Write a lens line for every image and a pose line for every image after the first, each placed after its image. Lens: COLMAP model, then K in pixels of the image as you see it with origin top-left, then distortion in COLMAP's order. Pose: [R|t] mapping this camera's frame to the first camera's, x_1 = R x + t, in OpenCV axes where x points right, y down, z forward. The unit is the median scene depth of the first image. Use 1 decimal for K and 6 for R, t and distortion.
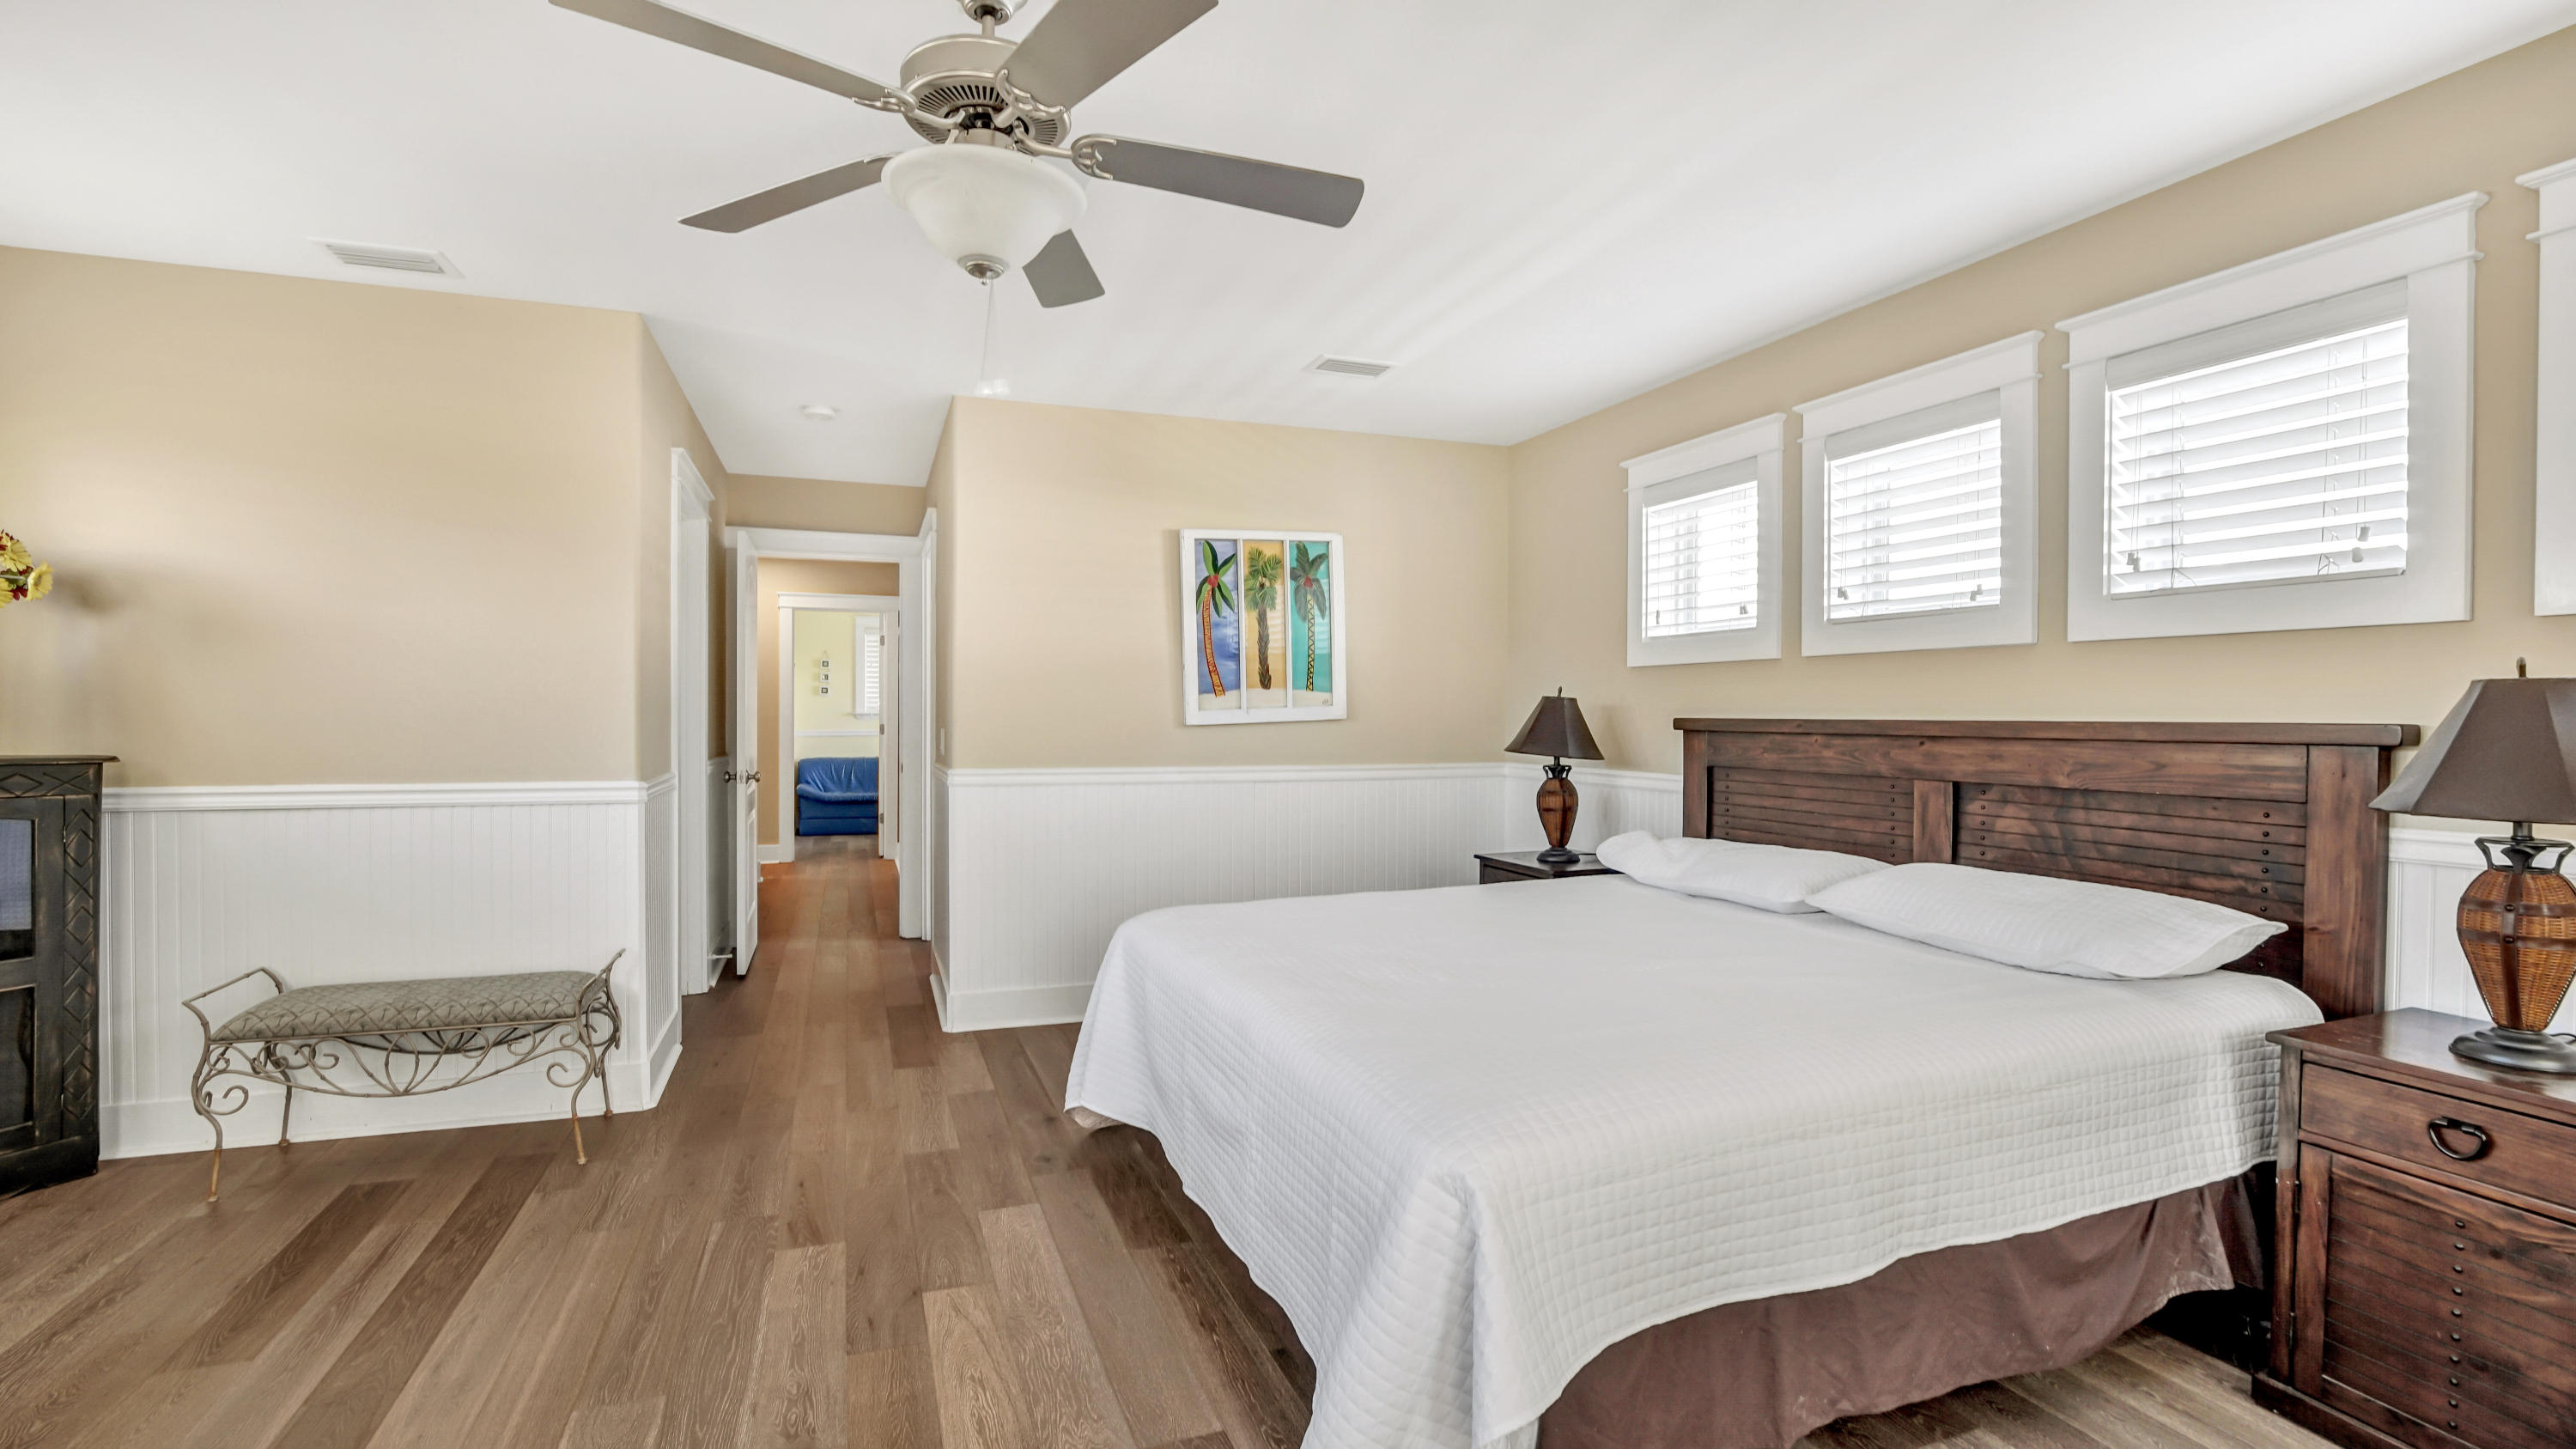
lens RADIAL K [[1135.6, 0, 1276.7], [0, 1135.6, 722.6], [0, 0, 1]] dist [-0.042504, 0.009019]
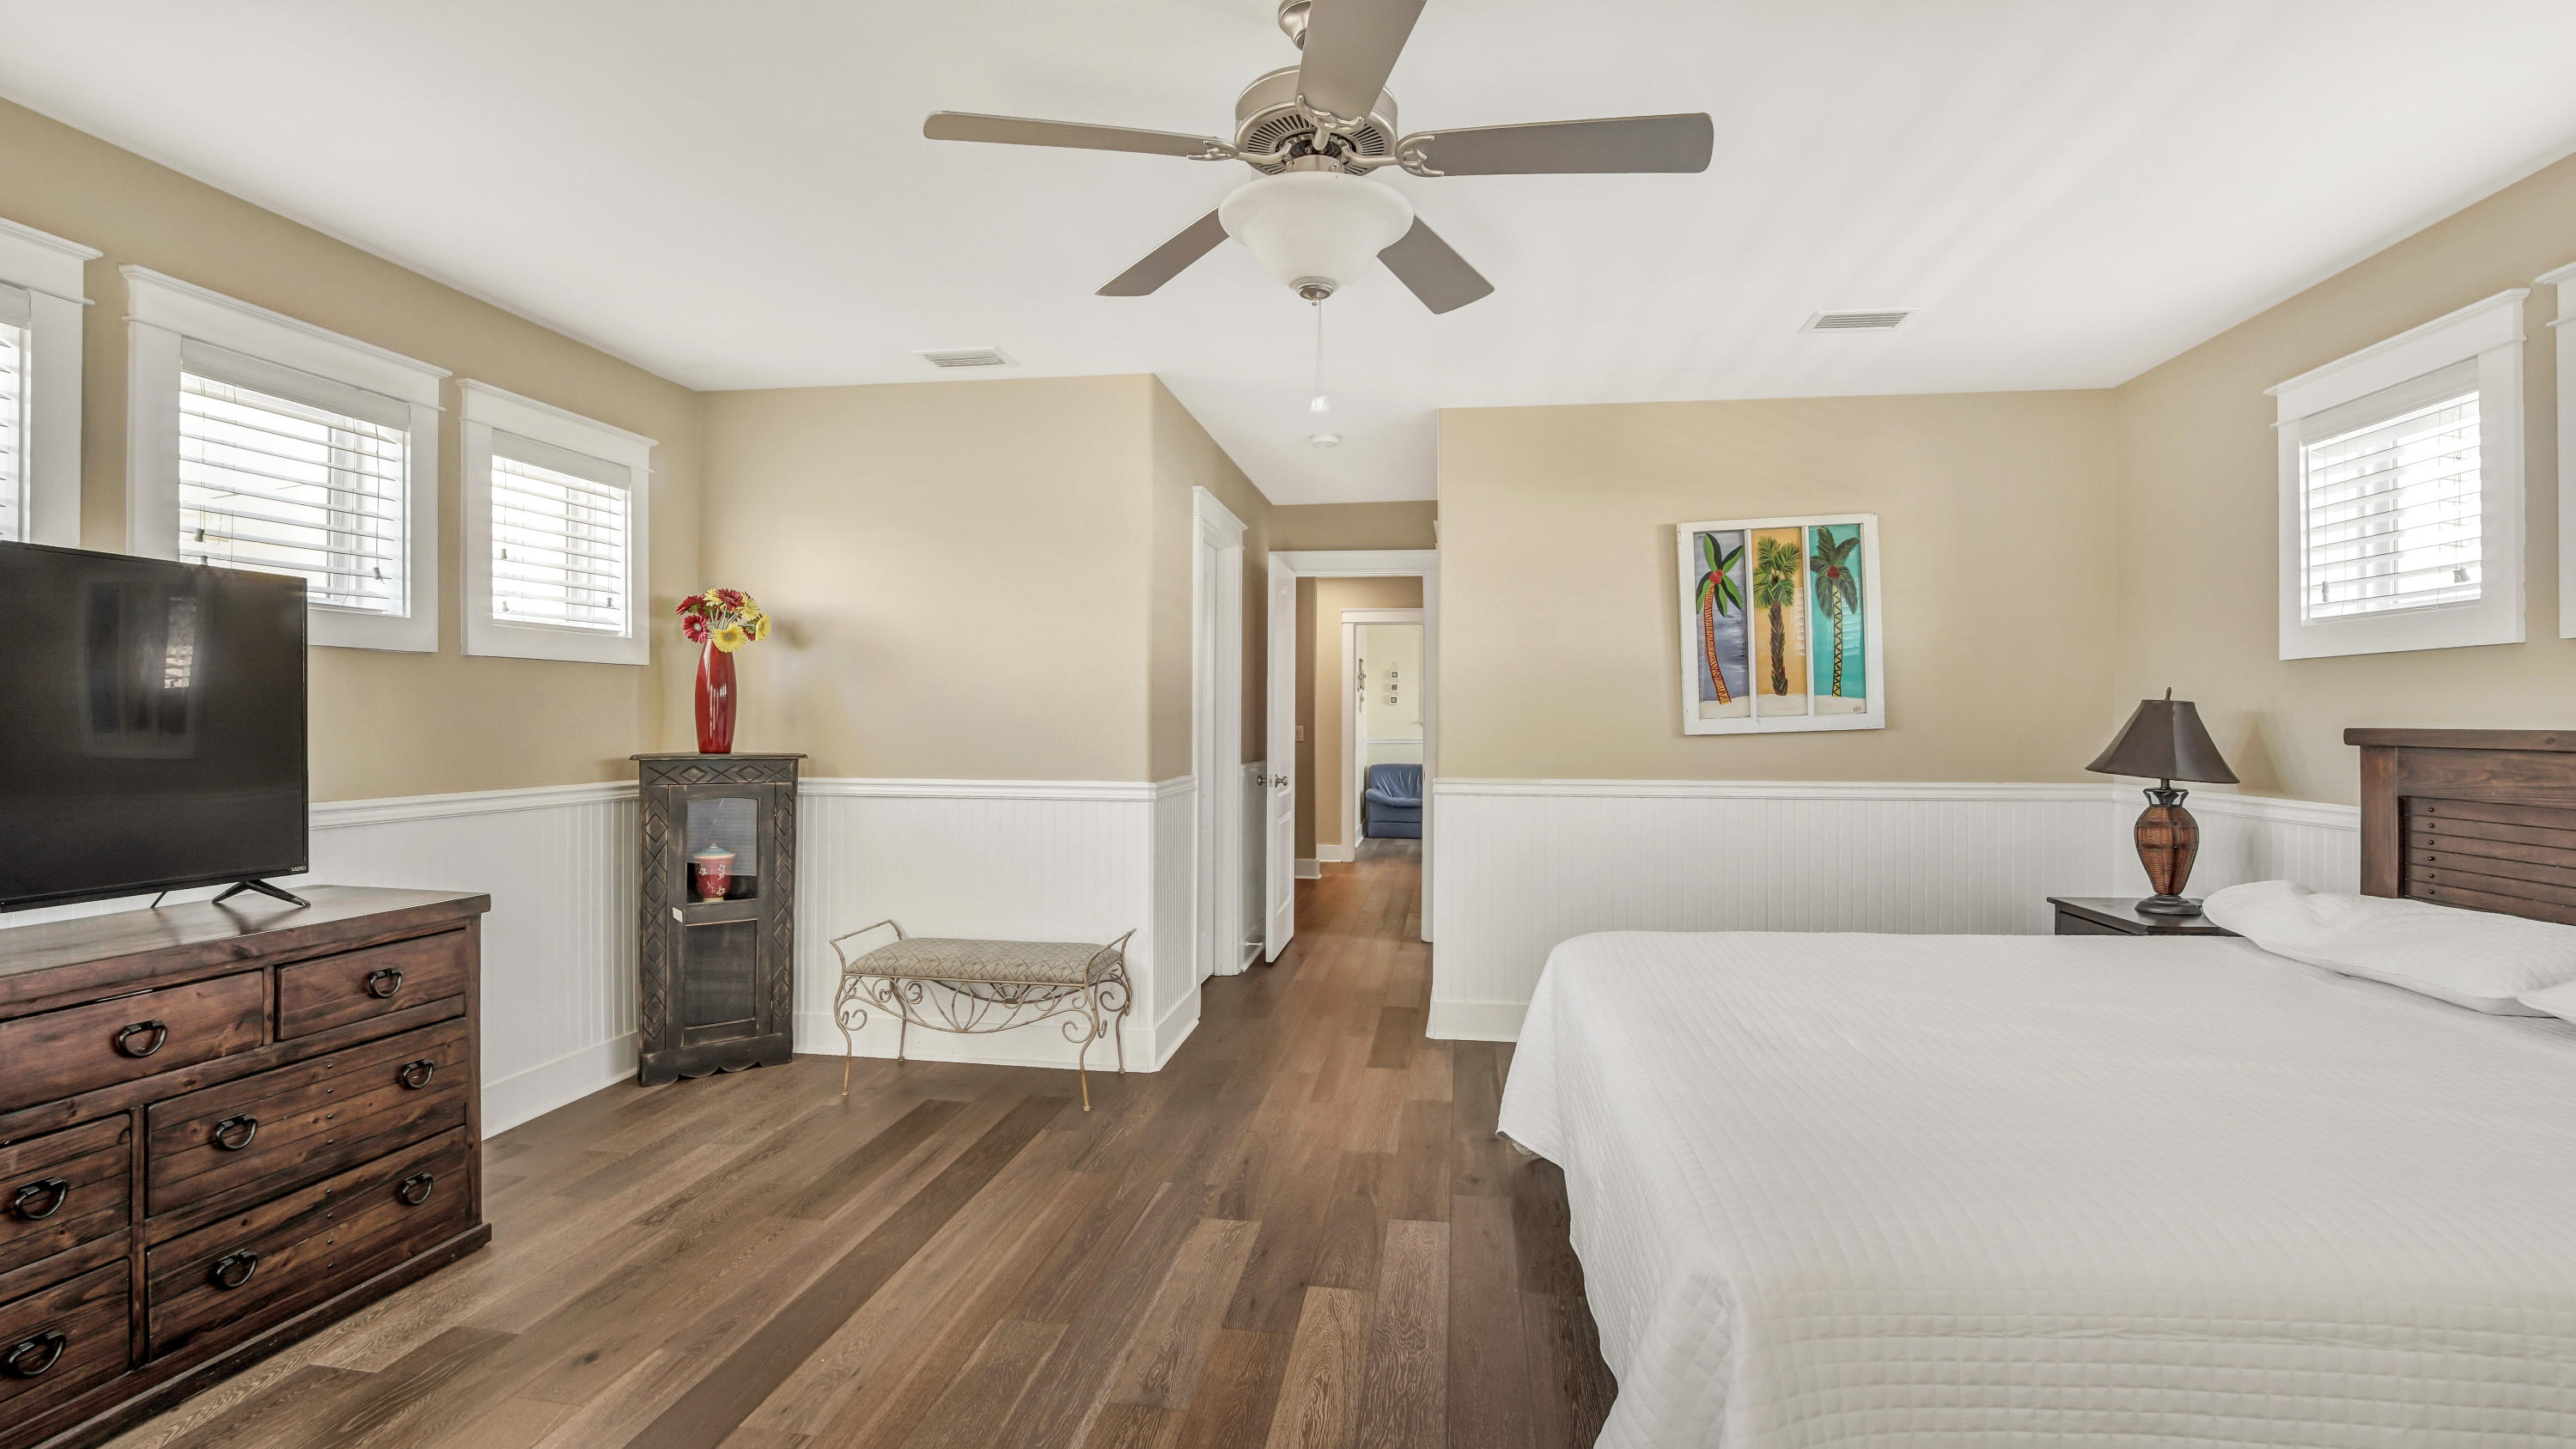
lens RADIAL K [[1152.4, 0, 1290.0], [0, 1152.4, 707.3], [0, 0, 1]] dist [-0.036168, 0.005209]
pose [[0.875118, -0.006333, -0.483868, 0.114199], [-0.003363, 0.999811, -0.019169, -0.001666], [0.483898, 0.018402, 0.874931, 0.040238]]
